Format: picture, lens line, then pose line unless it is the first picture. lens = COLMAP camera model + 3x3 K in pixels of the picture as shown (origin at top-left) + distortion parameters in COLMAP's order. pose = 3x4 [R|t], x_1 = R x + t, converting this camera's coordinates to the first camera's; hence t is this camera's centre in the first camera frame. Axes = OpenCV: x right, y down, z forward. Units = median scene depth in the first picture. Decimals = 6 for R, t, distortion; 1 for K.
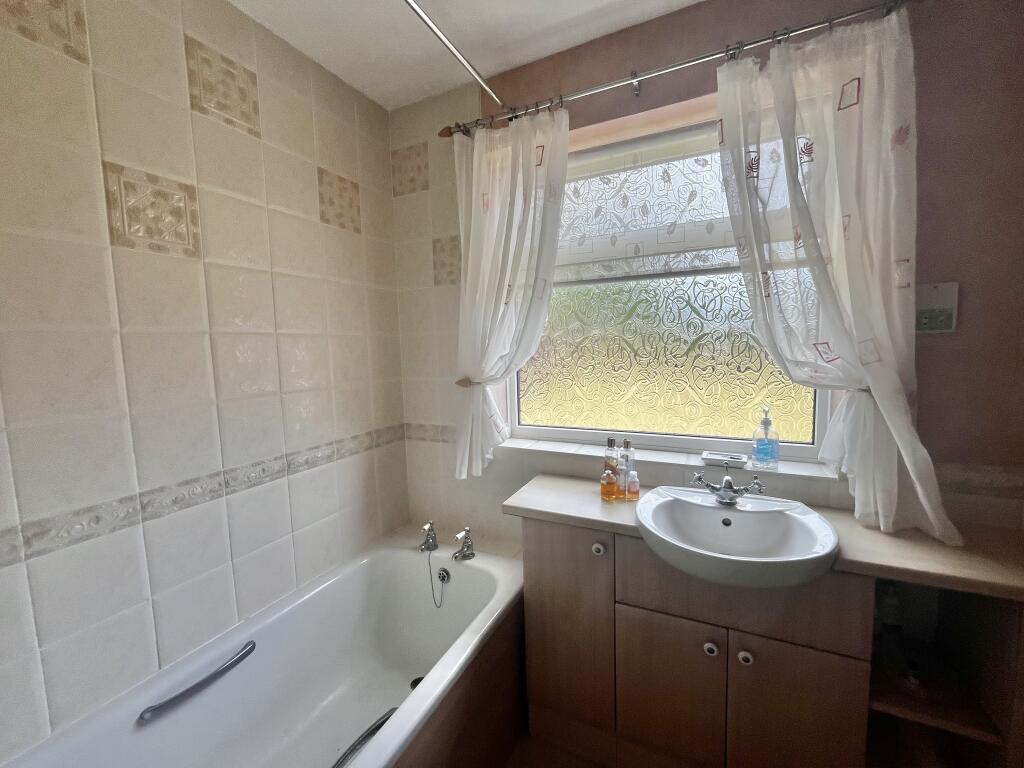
lens RADIAL K [[417.6, 0, 507.6], [0, 417.6, 380.9], [0, 0, 1]] dist [-0.003548, 0.001818]
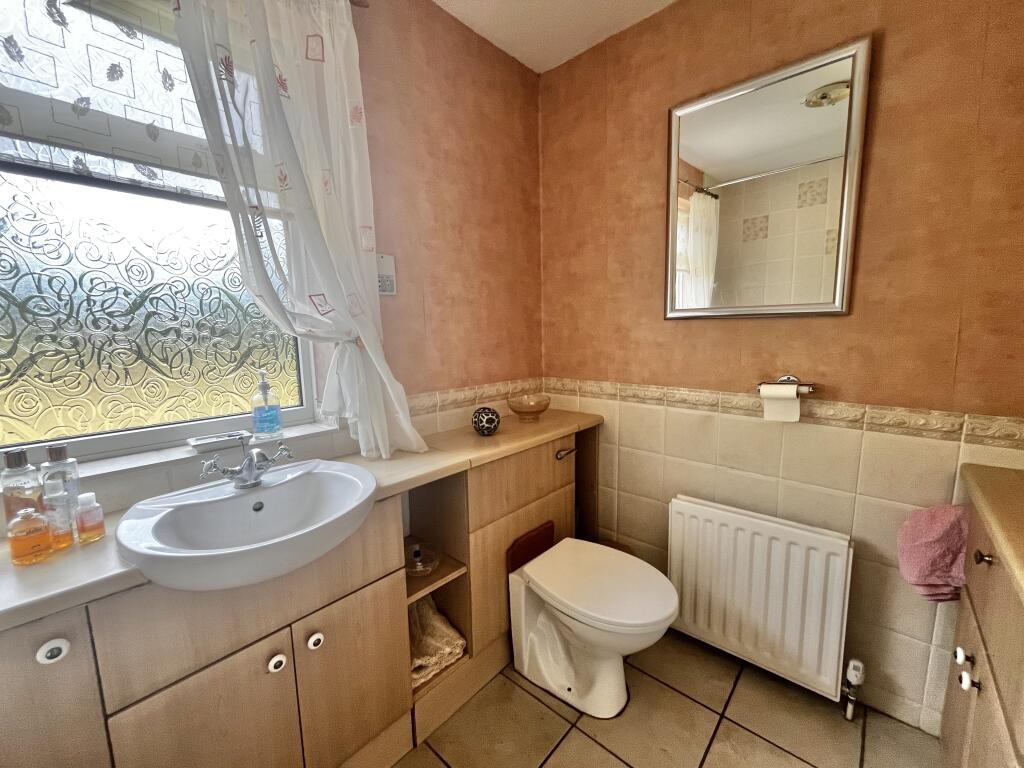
lens RADIAL K [[417.6, 0, 509.1], [0, 417.6, 382.9], [0, 0, 1]] dist [-0.003548, 0.001818]
pose [[0.288170, -0.099788, 0.952366, -0.080549], [0.099847, 0.992265, 0.073756, 0.084378], [-0.952359, 0.073837, 0.295905, 0.264433]]
